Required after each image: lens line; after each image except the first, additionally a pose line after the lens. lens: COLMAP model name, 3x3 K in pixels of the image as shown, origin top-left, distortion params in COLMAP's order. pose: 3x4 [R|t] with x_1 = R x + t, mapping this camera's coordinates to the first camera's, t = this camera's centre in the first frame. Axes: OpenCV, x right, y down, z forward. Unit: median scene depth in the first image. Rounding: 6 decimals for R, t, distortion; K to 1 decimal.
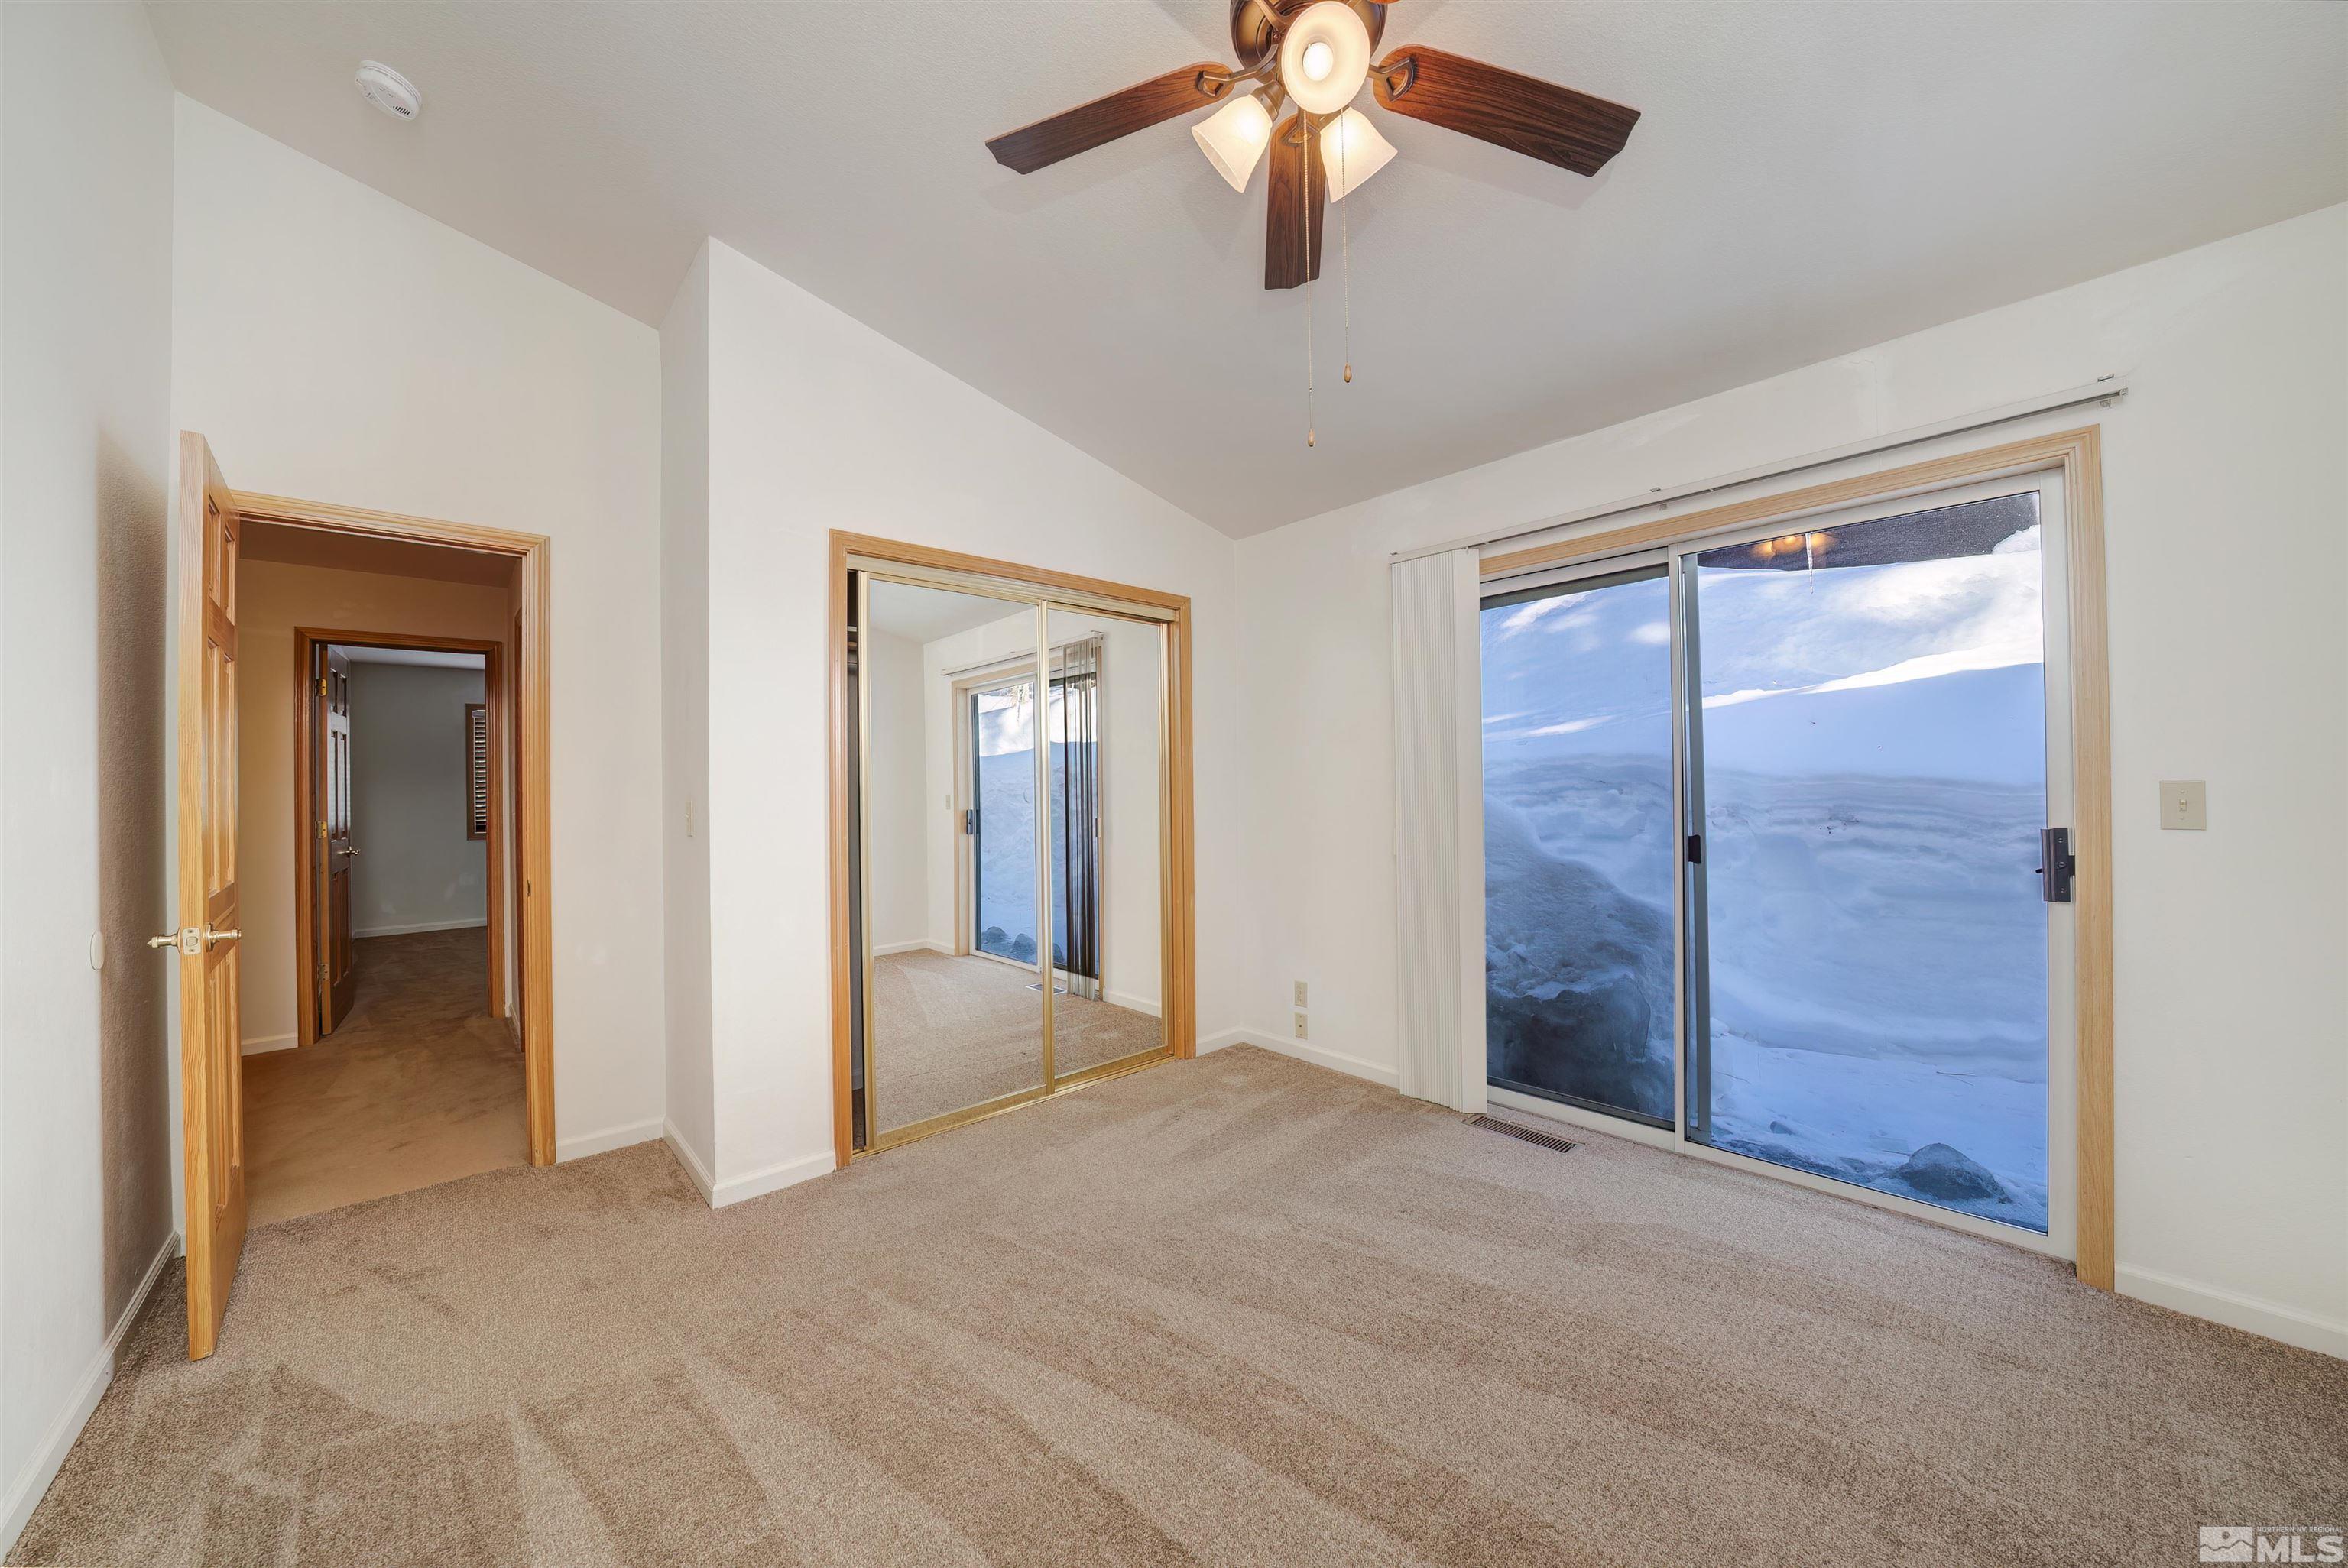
lens RADIAL K [[827.5, 0, 1175.2], [0, 827.5, 778.2], [0, 0, 1]] dist [-0.024131, 0.001338]
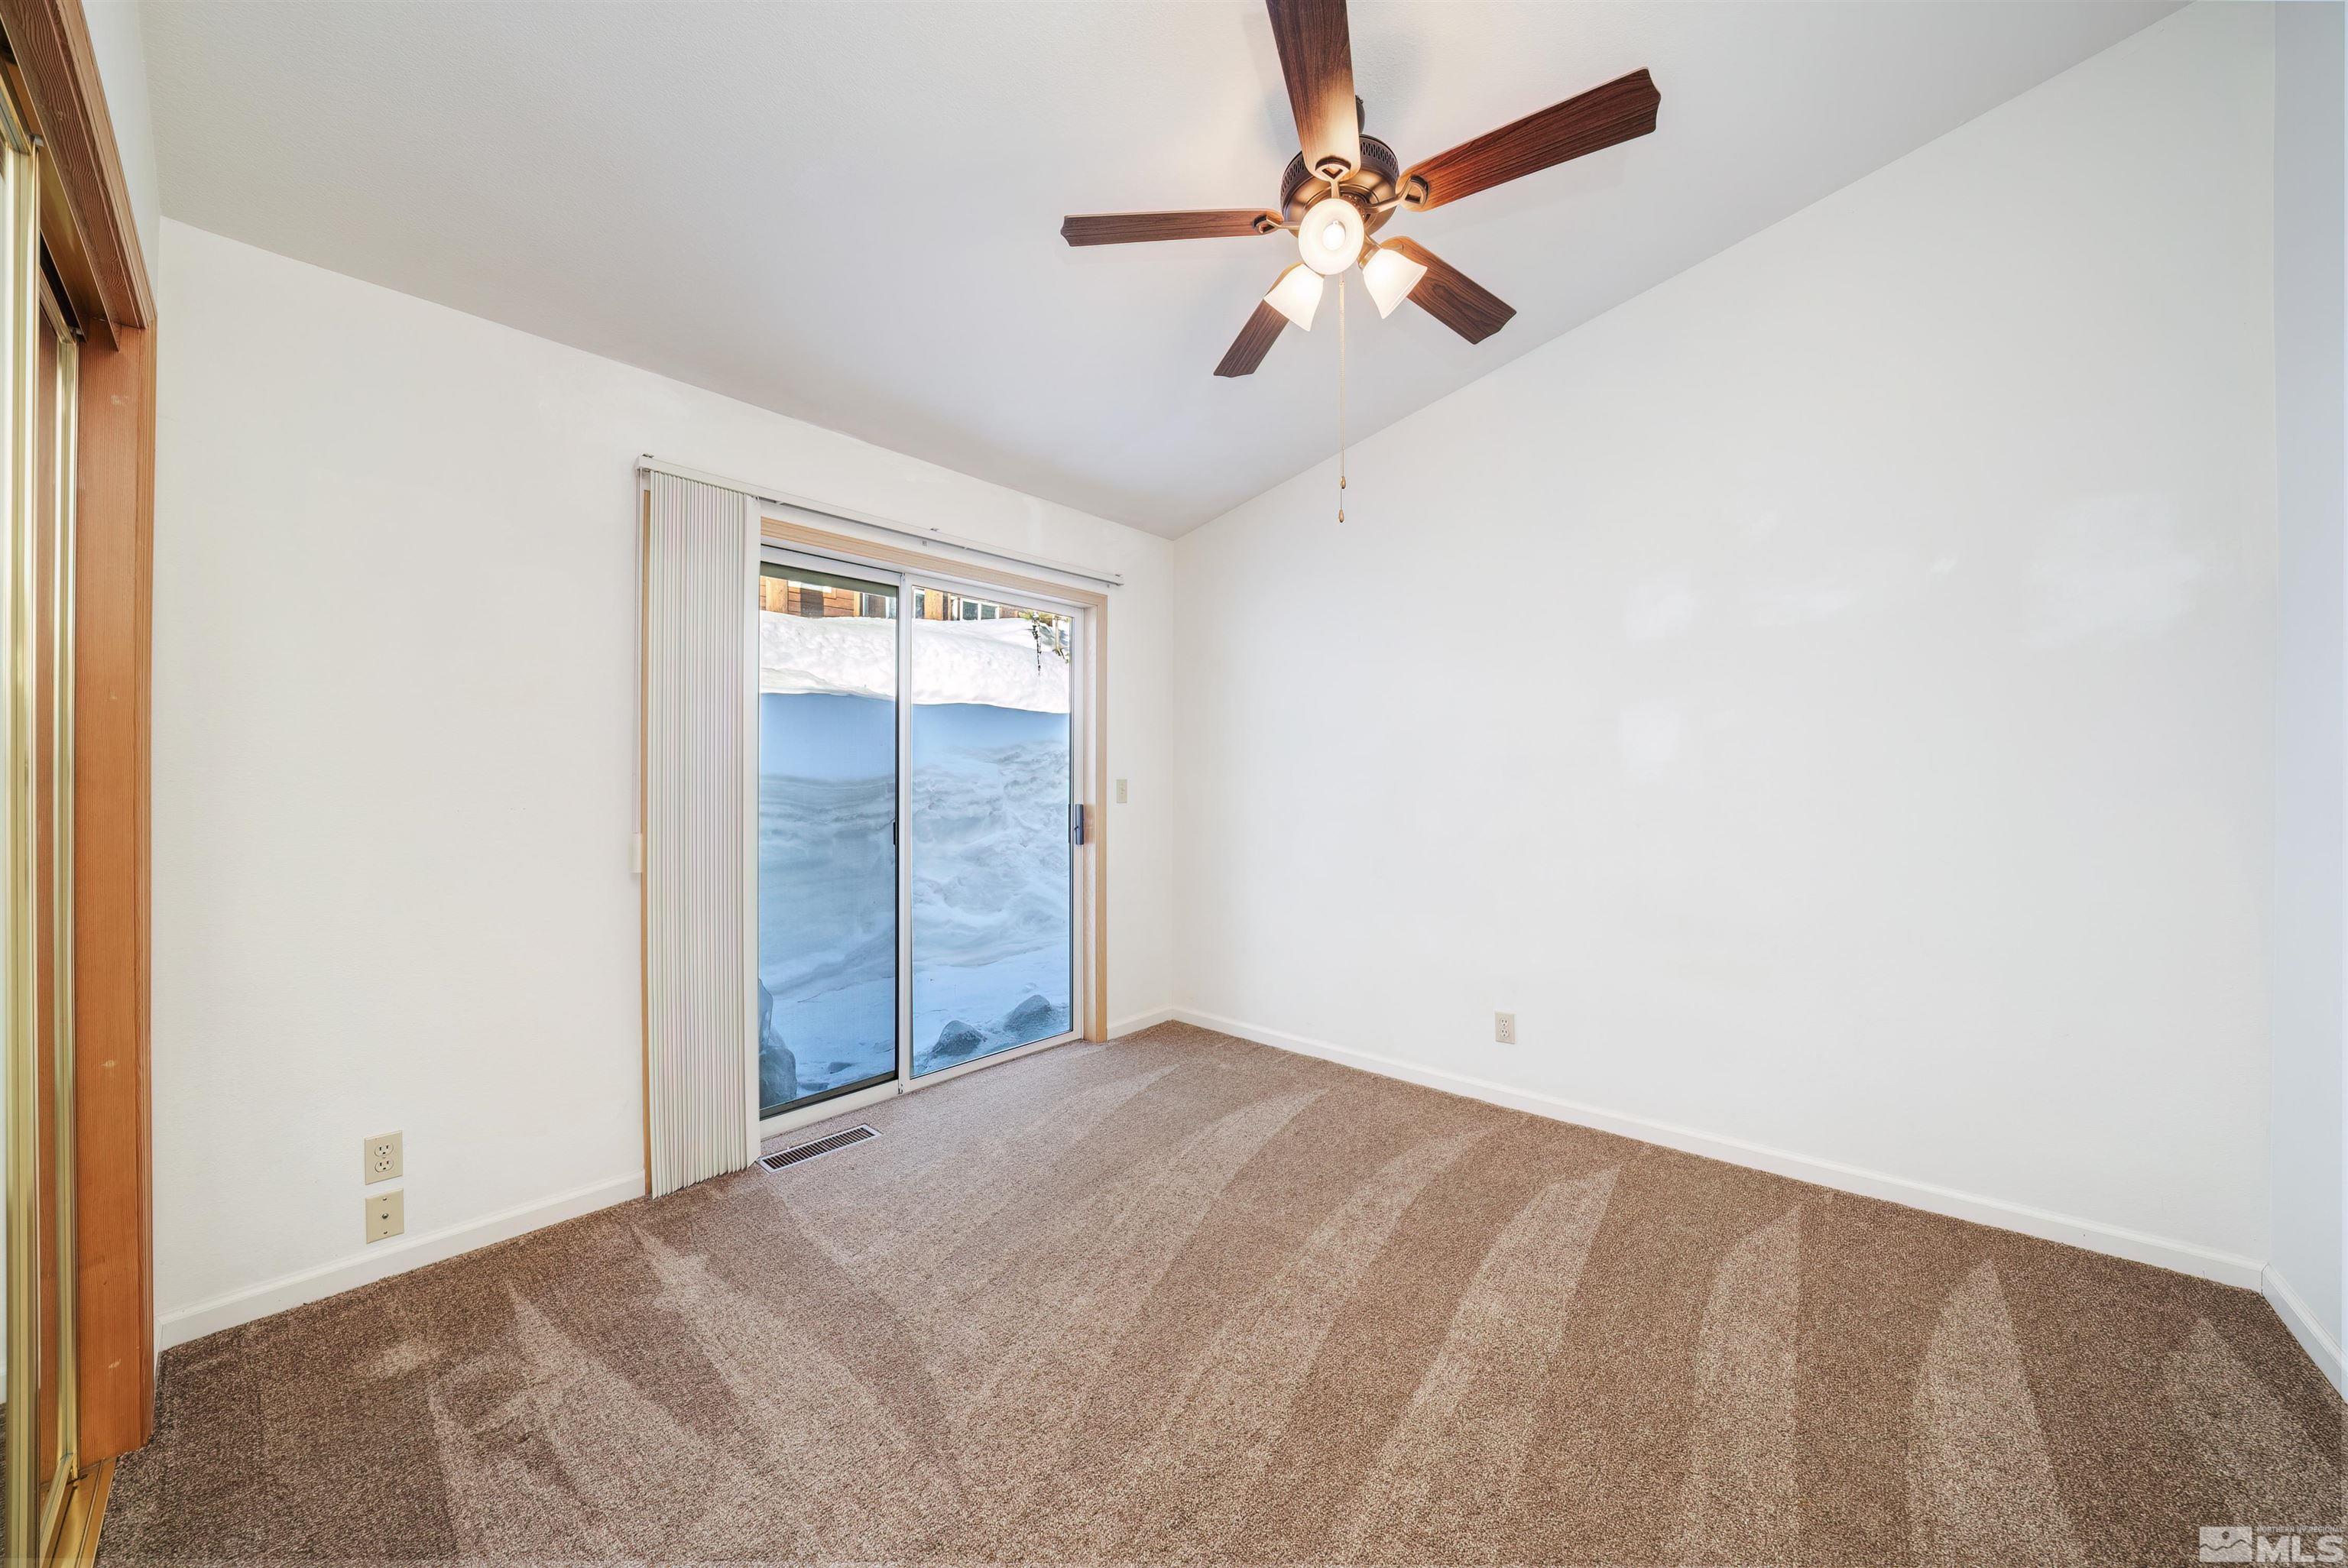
lens RADIAL K [[819.9, 0, 1176.8], [0, 819.9, 775.9], [0, 0, 1]] dist [-0.029543, 0.004294]
pose [[-0.109509, 0.011568, 0.993919, -0.534431], [-0.010709, 0.999861, -0.012817, 0.012449], [-0.993928, -0.012048, -0.109370, 0.672388]]
